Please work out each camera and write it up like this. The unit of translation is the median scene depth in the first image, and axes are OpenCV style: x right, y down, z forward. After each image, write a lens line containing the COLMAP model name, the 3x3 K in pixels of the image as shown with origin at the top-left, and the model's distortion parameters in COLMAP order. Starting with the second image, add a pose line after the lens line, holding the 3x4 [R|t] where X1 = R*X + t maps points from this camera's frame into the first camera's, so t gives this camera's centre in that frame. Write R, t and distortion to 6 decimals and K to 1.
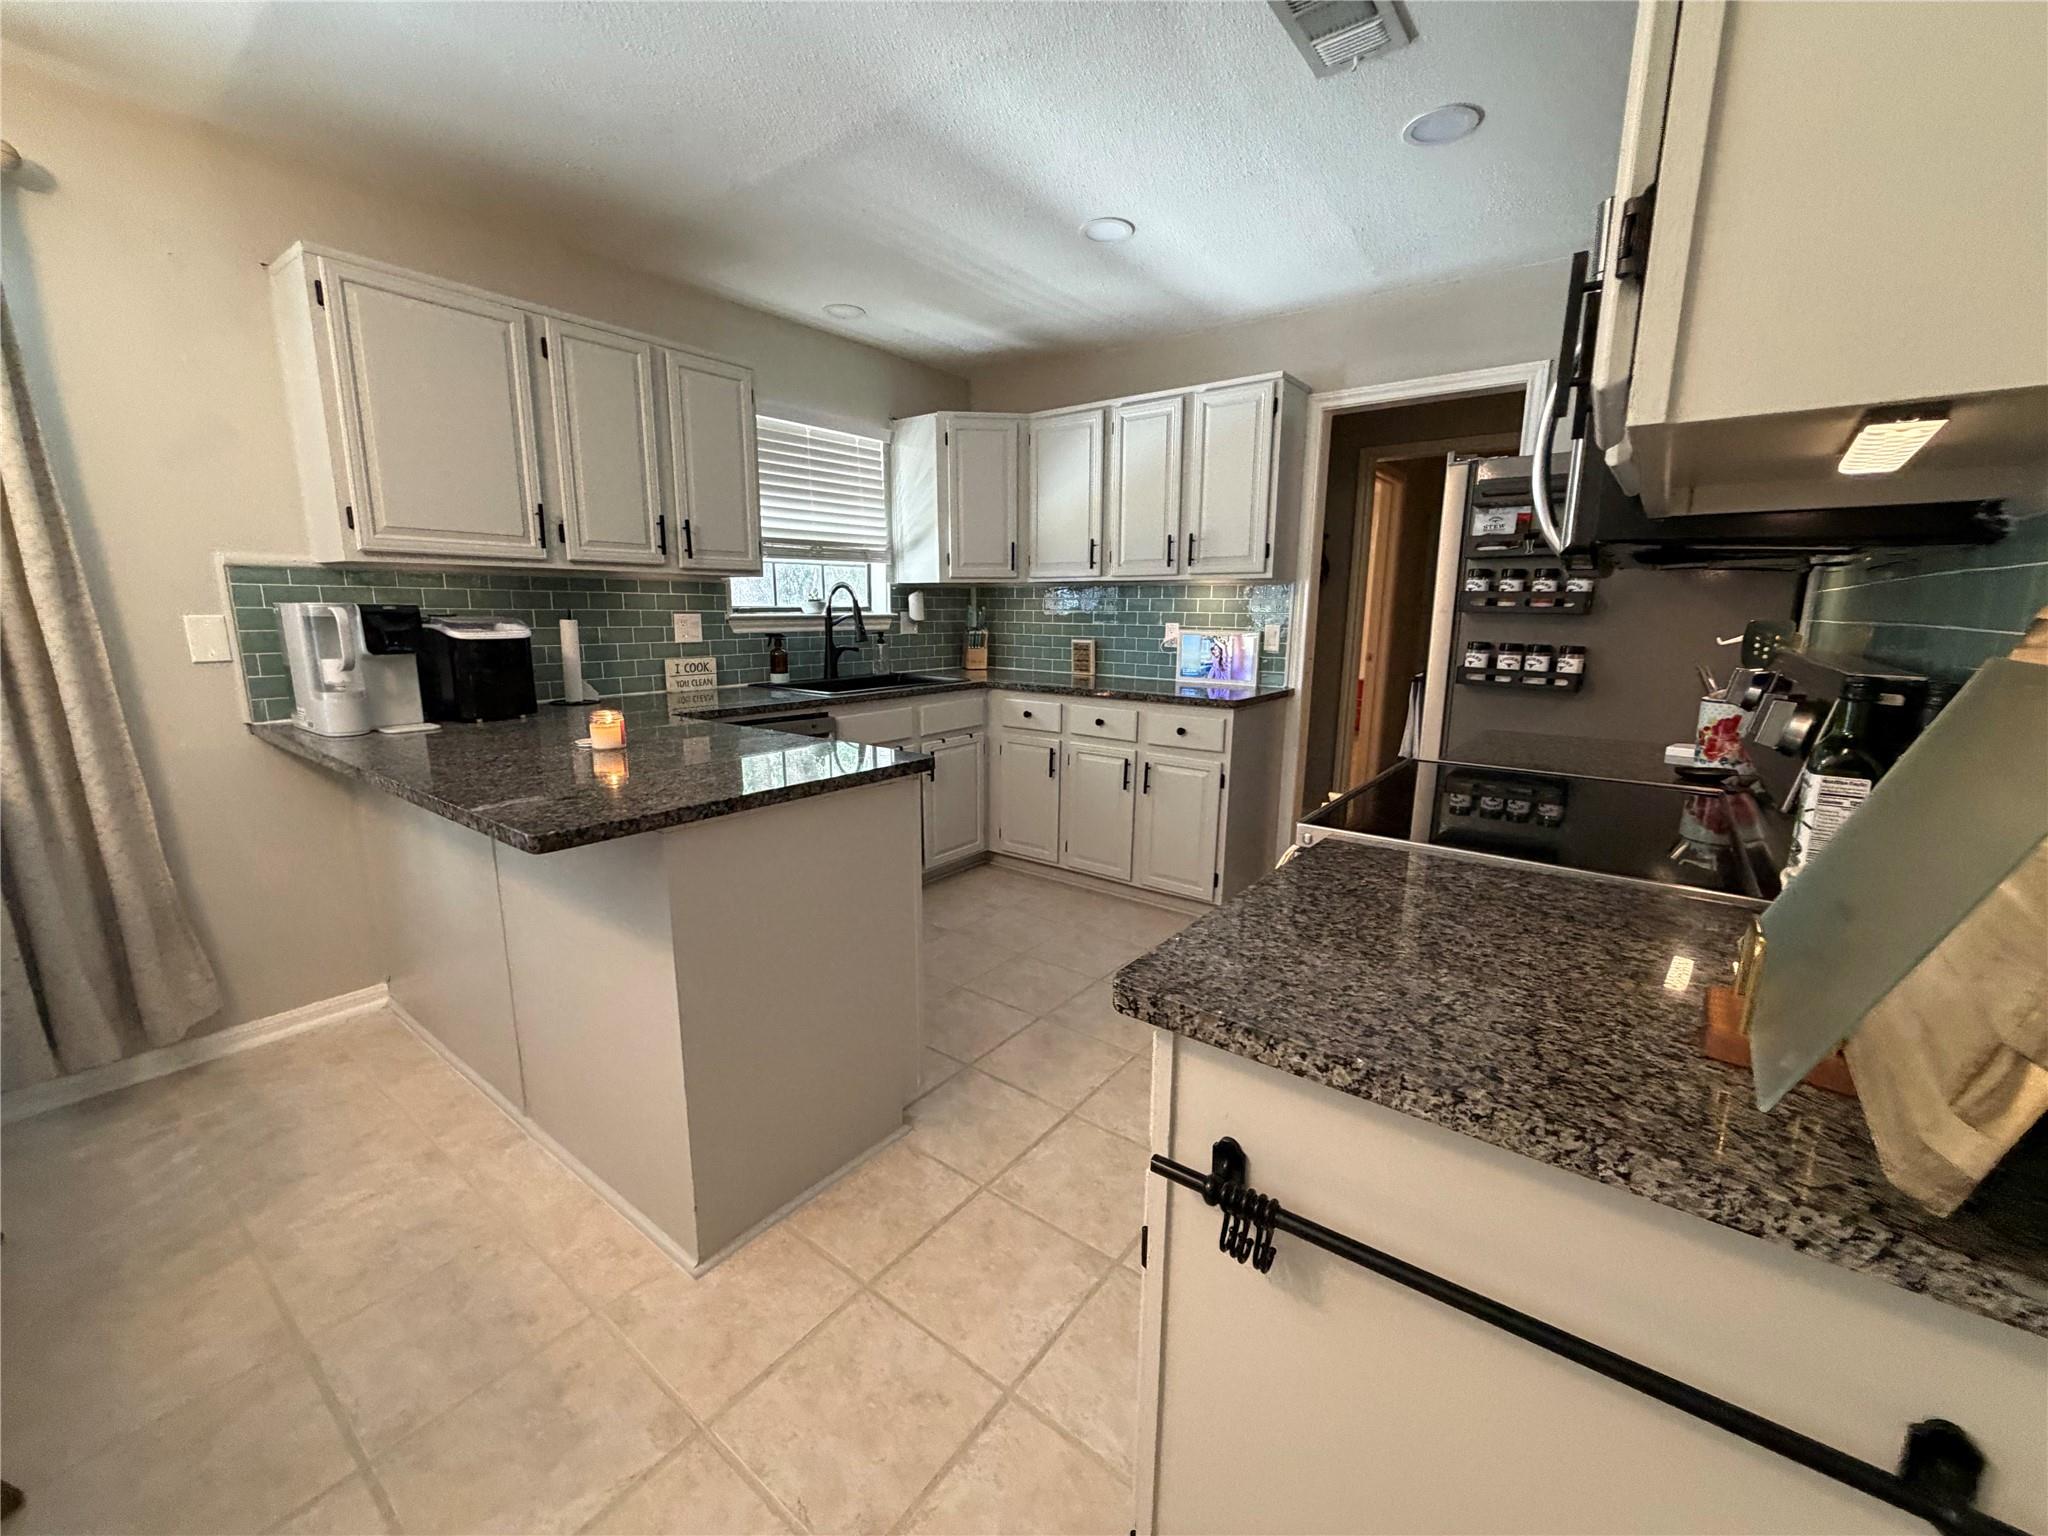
lens RADIAL K [[819.5, 0, 1015.4], [0, 819.5, 764.7], [0, 0, 1]] dist [-0.001072, 0.000673]
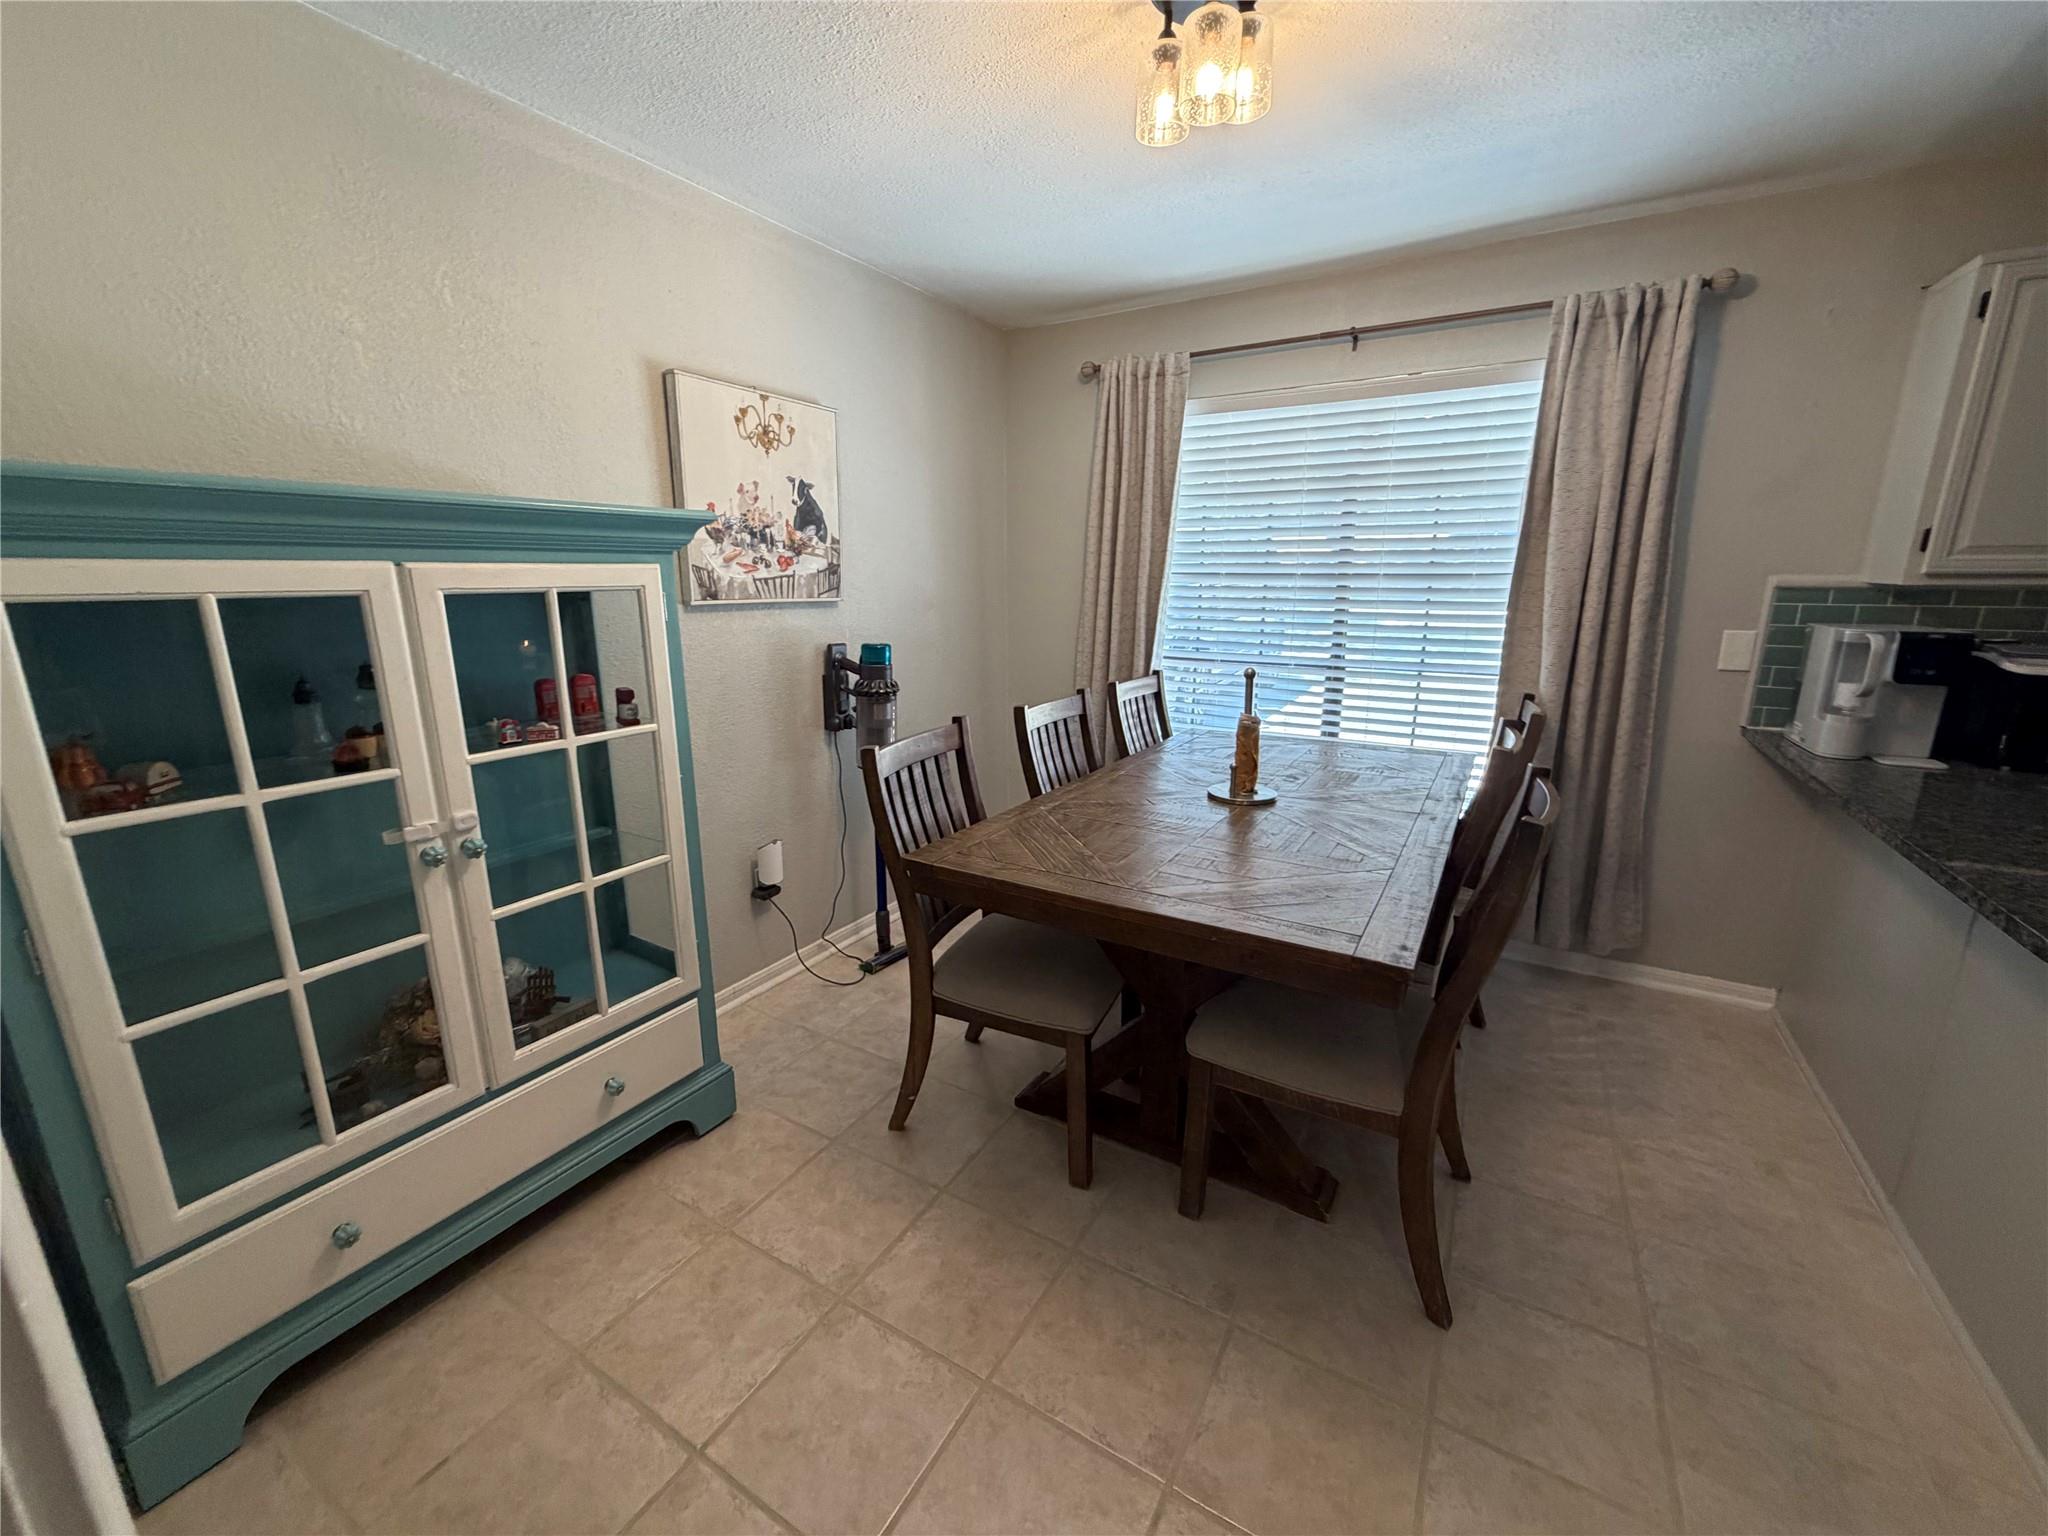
lens RADIAL K [[819.5, 0, 1017.1], [0, 819.5, 766.9], [0, 0, 1]] dist [-0.001072, 0.000673]
pose [[0.117863, 0.221518, -0.968007, 0.056891], [-0.184024, 0.962790, 0.197918, -0.037224], [0.975830, 0.154809, 0.154242, -0.153282]]
